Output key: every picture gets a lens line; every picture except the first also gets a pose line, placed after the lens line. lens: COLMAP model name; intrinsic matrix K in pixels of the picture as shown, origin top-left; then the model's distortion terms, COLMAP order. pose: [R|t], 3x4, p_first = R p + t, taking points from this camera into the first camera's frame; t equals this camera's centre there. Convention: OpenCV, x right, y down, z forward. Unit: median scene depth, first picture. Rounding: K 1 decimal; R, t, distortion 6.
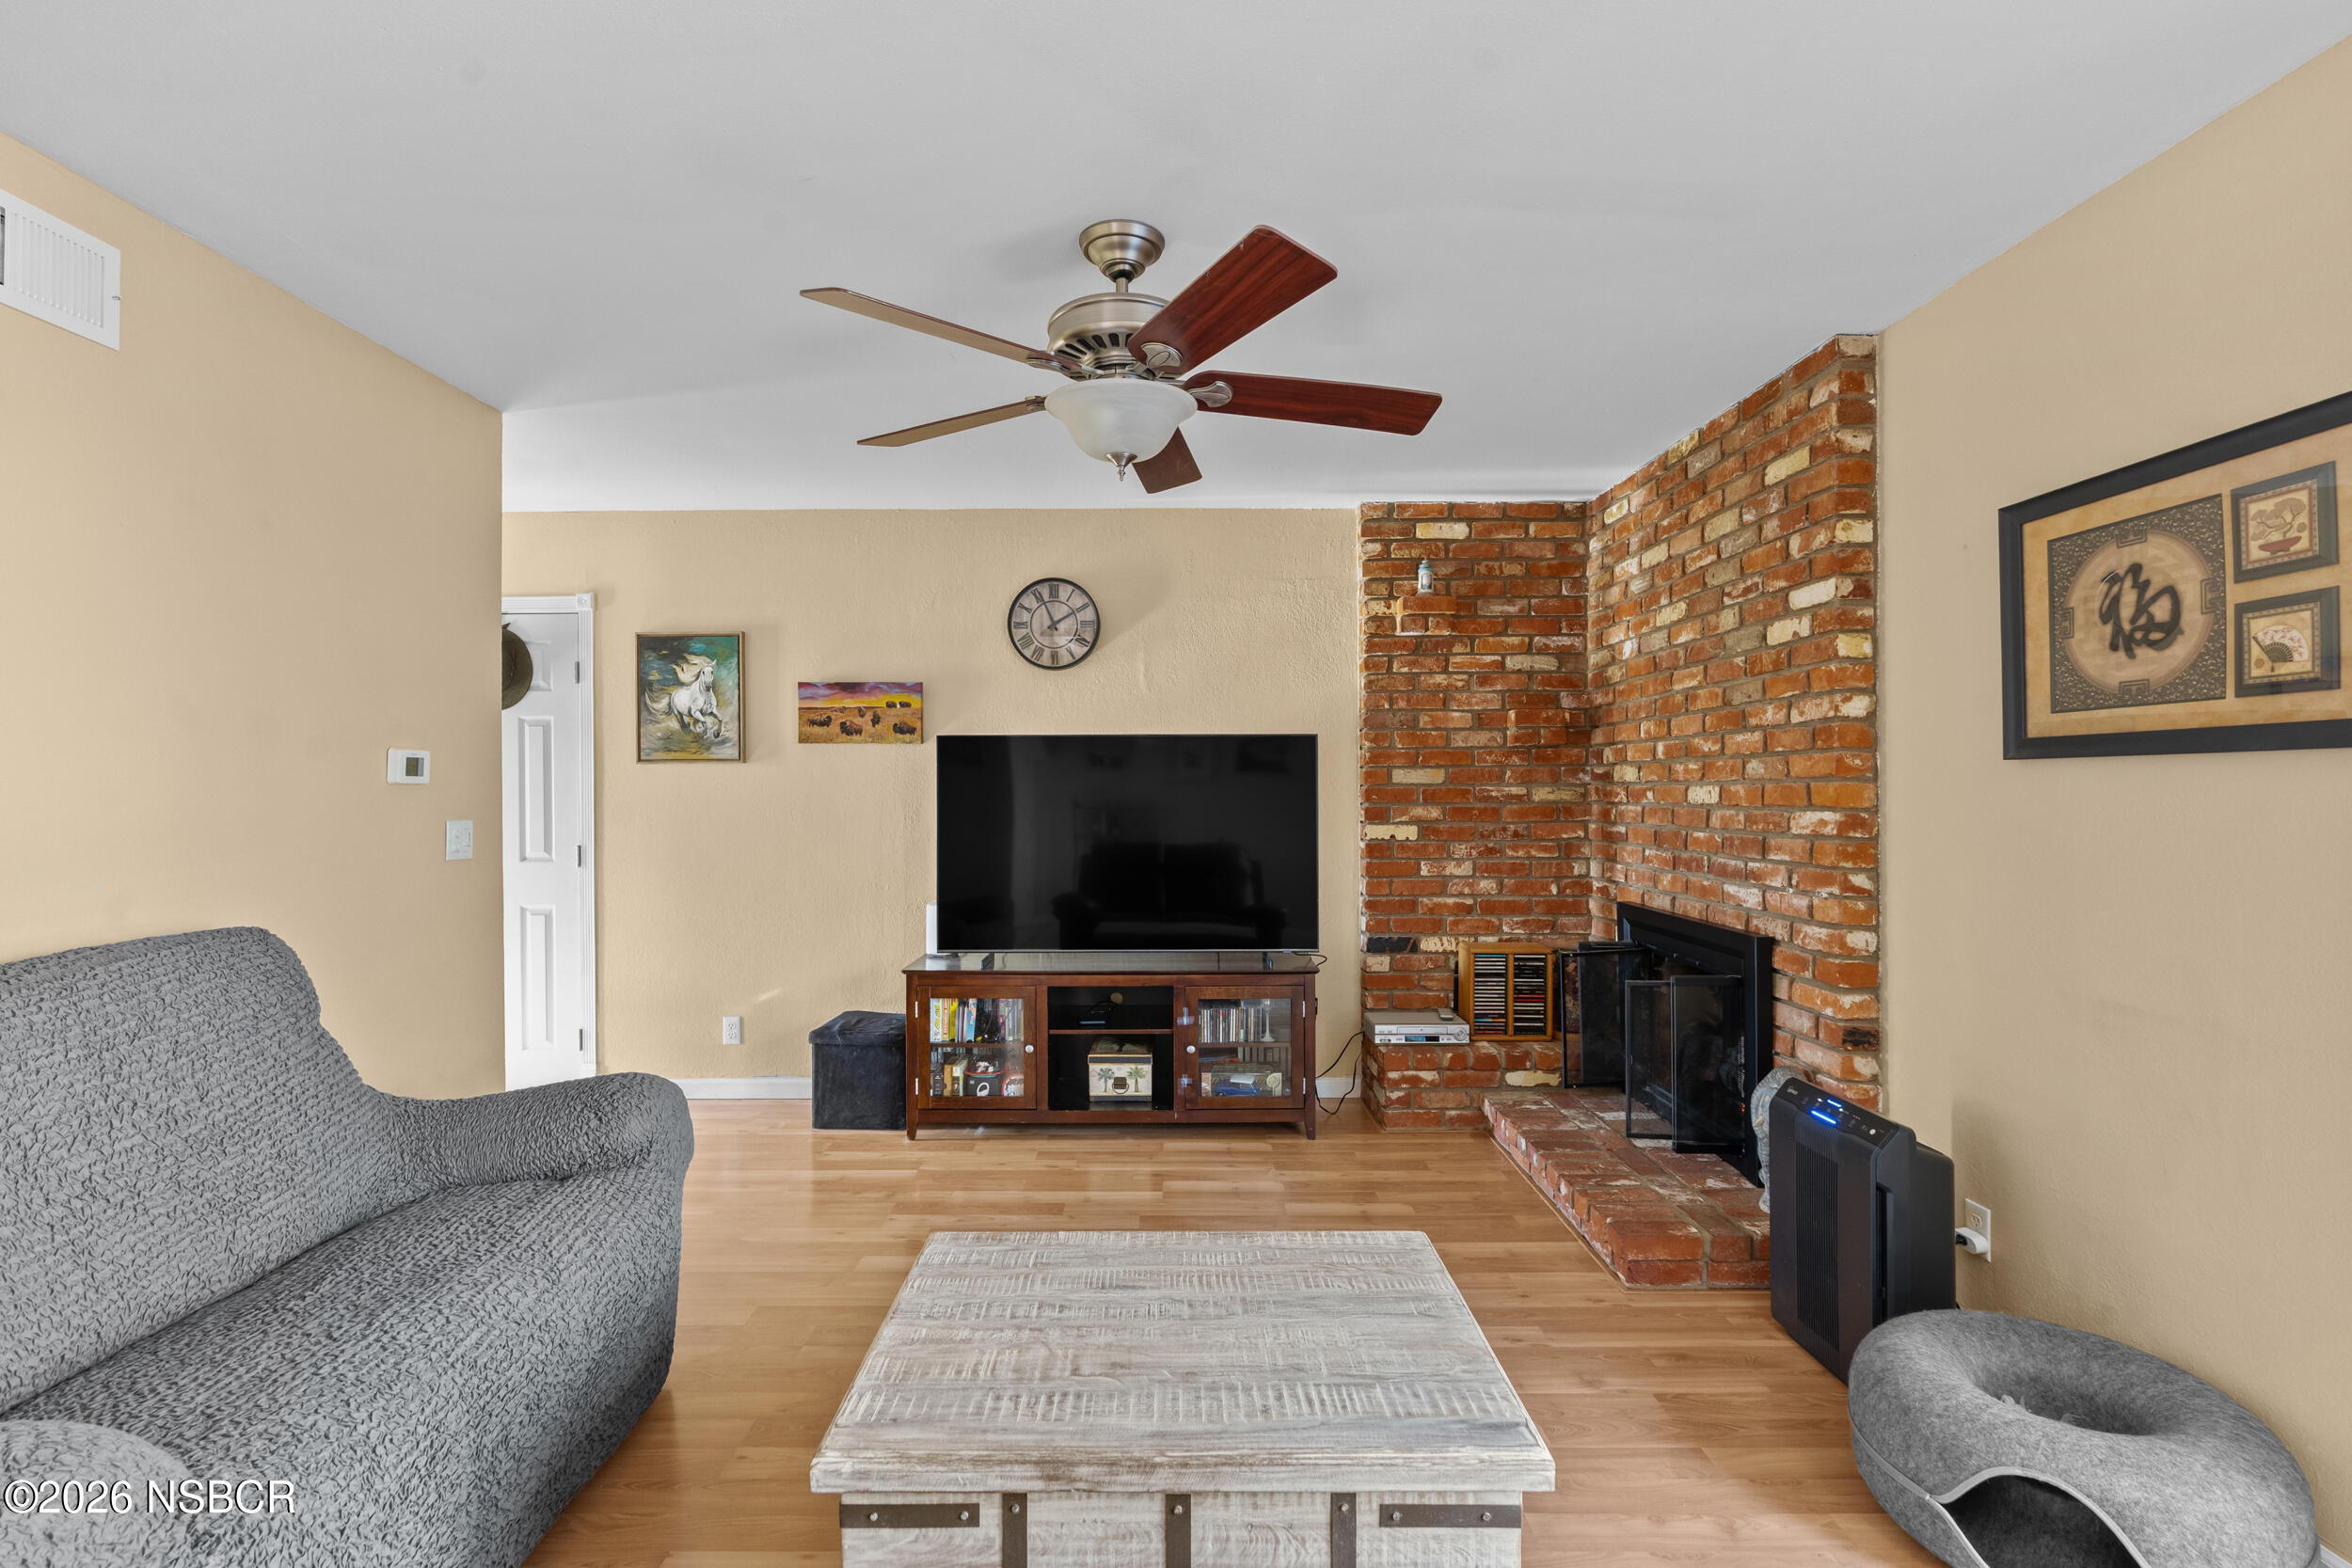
lens RADIAL K [[1087.7, 0, 1168.9], [0, 1087.7, 803.5], [0, 0, 1]] dist [-0.001694, 0.006152]
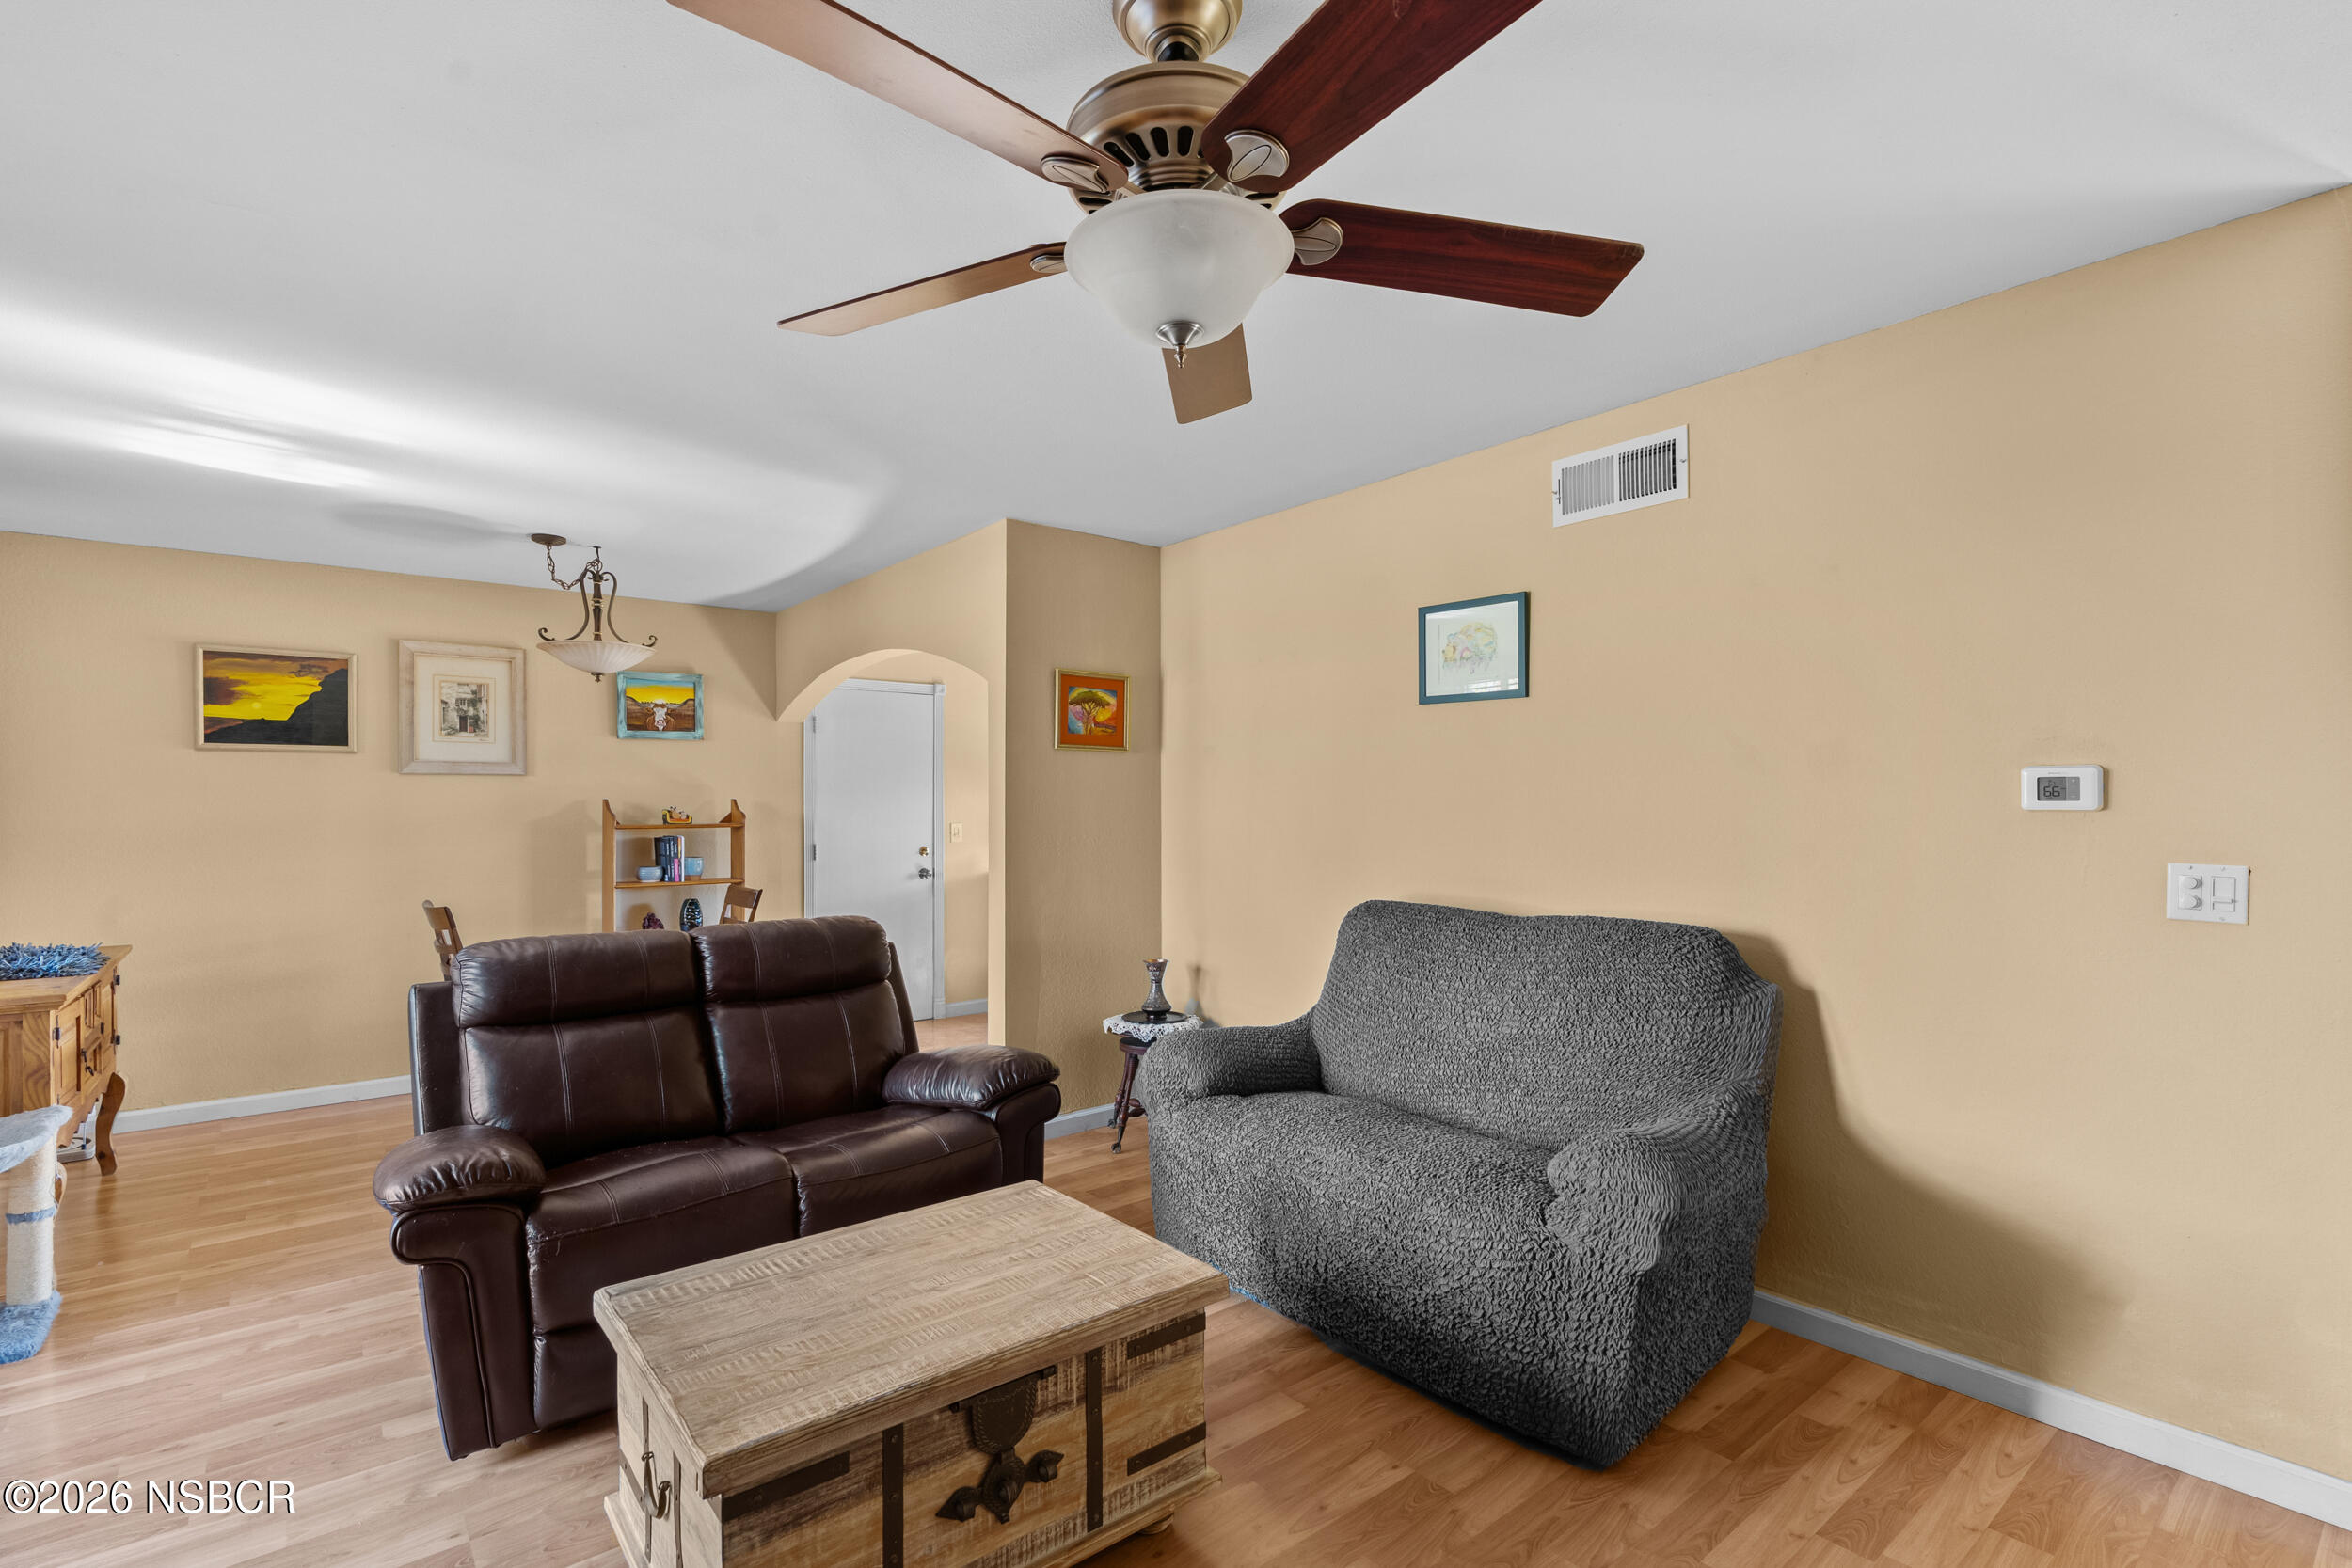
lens RADIAL K [[1066.1, 0, 1169.0], [0, 1066.1, 824.3], [0, 0, 1]] dist [-0.002135, -0.000090]
pose [[-0.787118, 0.017942, -0.616541, 0.239095], [-0.002436, 0.999479, 0.032196, -0.026229], [0.616797, 0.026843, -0.786664, 1.000031]]
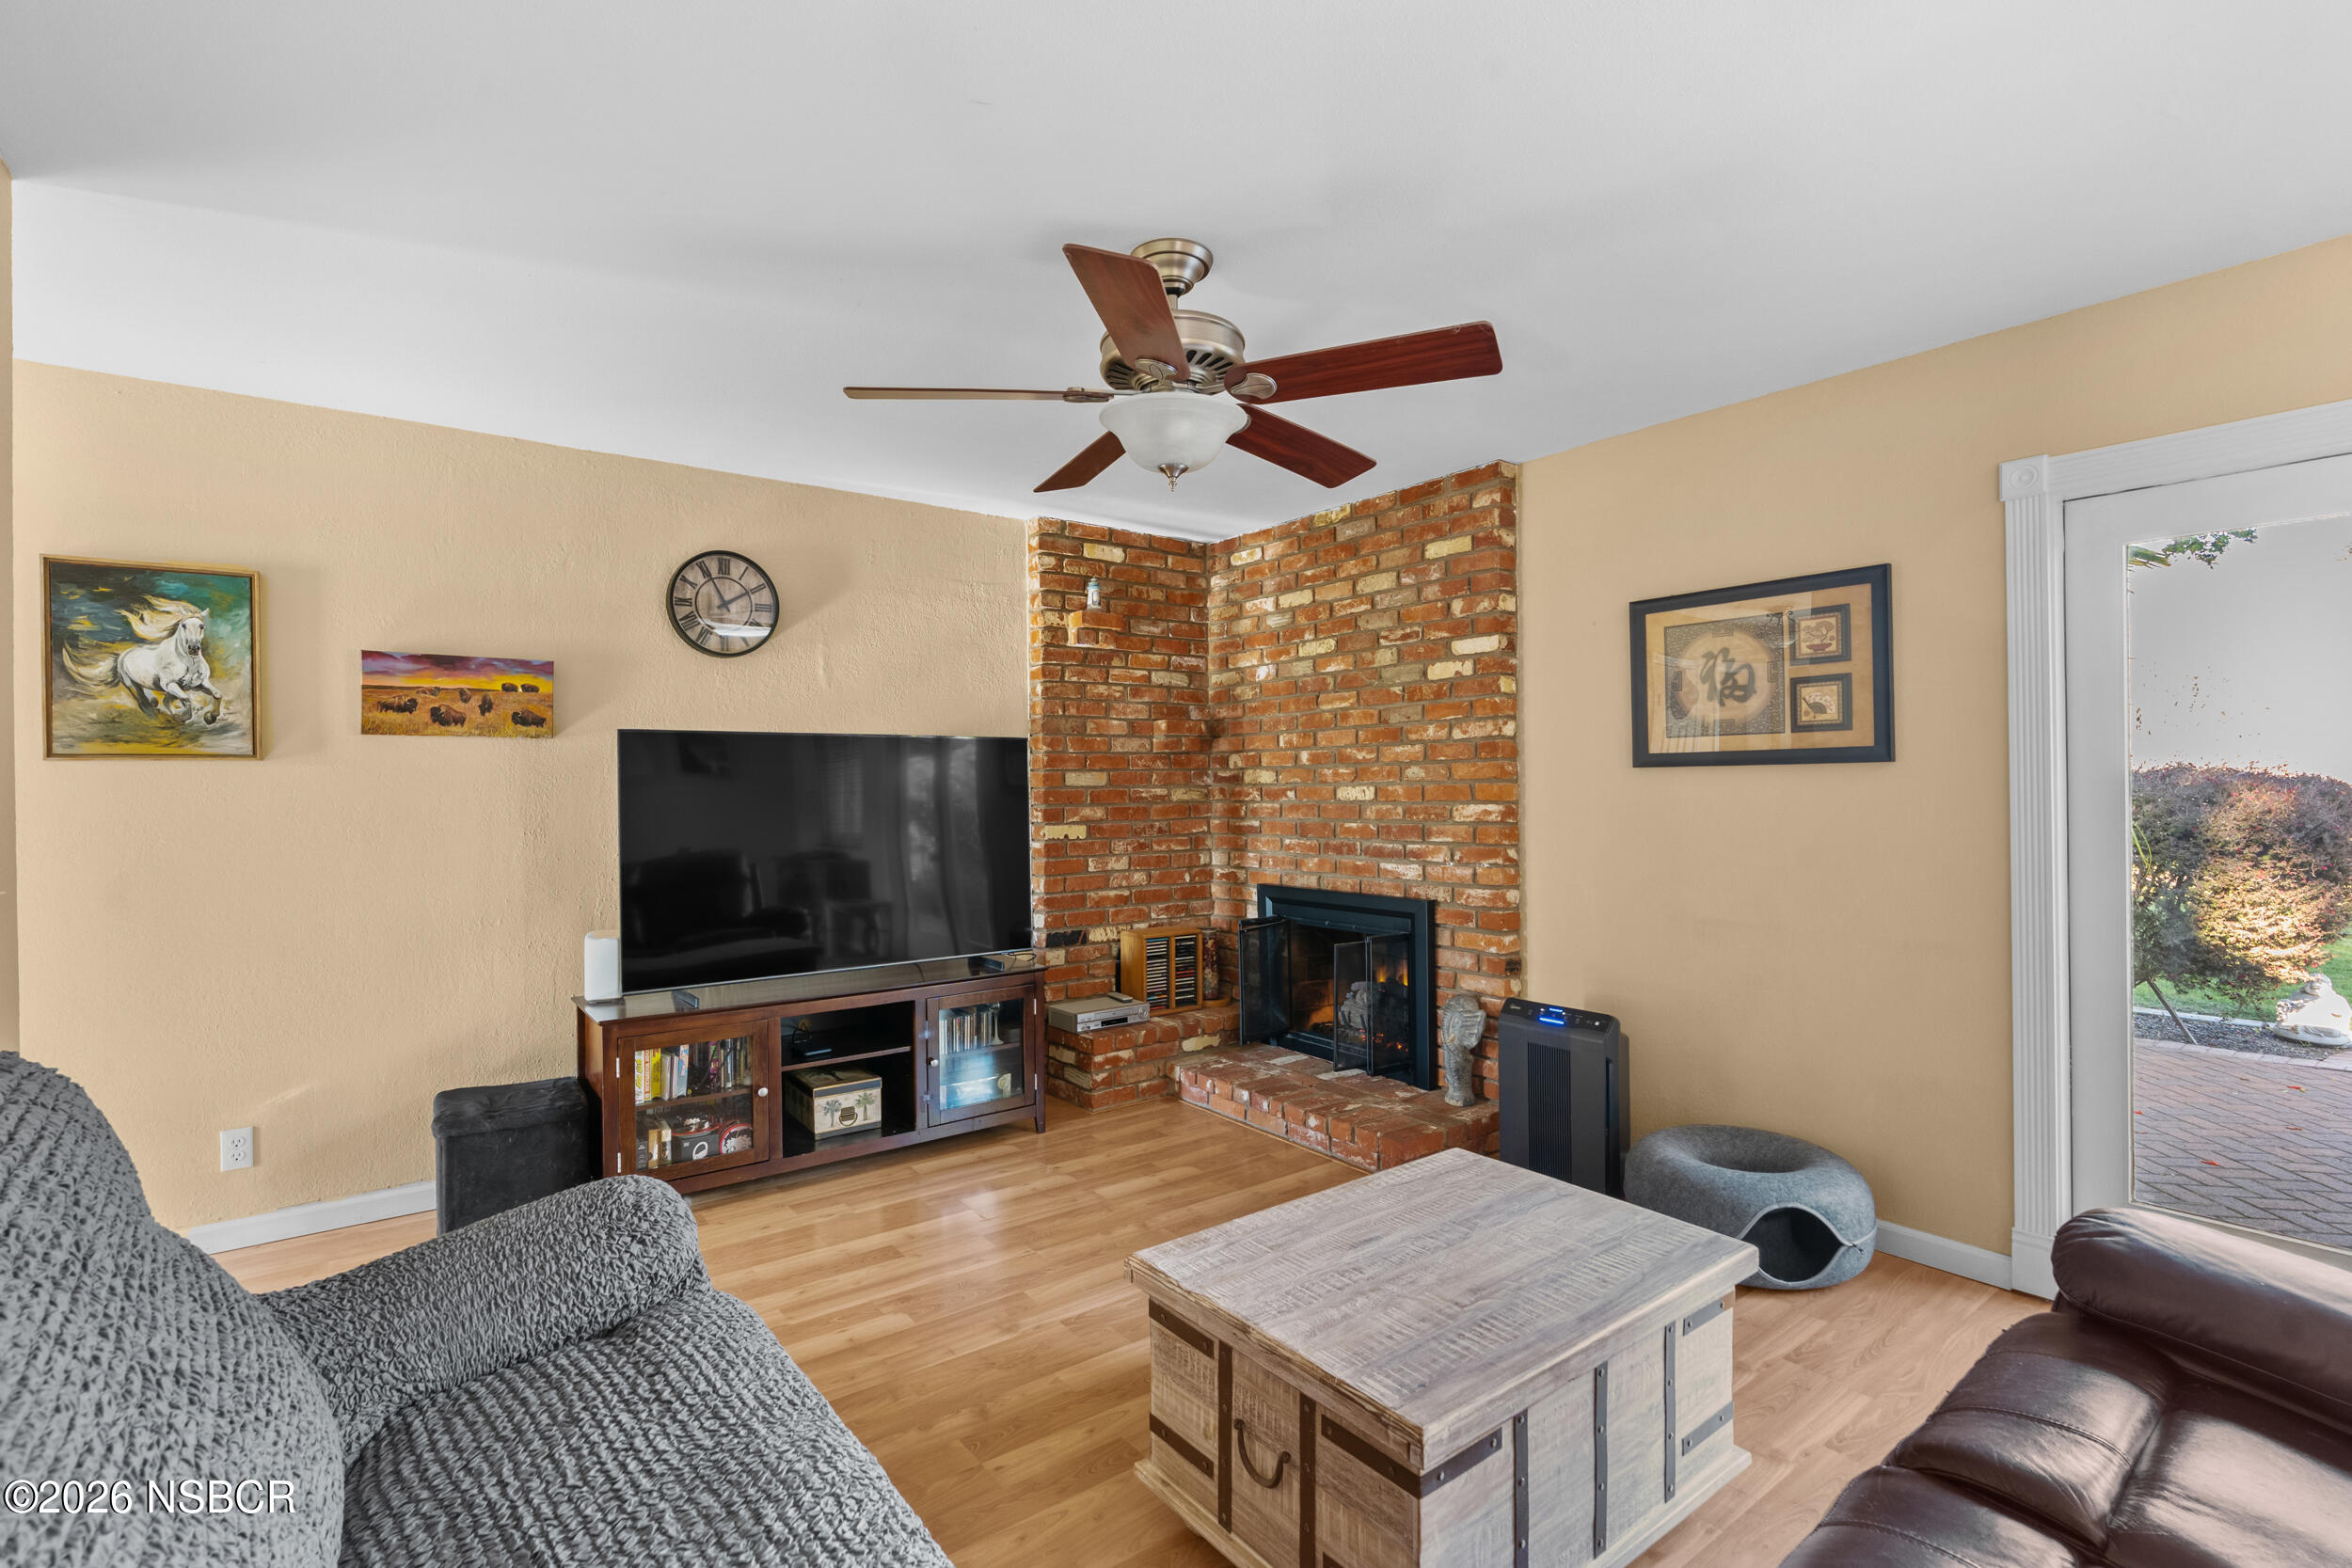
lens RADIAL K [[1087.7, 0, 1168.9], [0, 1087.7, 803.5], [0, 0, 1]] dist [-0.001694, 0.006152]
pose [[0.798020, -0.014406, 0.602458, -0.444714], [0.016219, 0.999866, 0.002425, -0.002902], [-0.602412, 0.007836, 0.798147, 0.121353]]
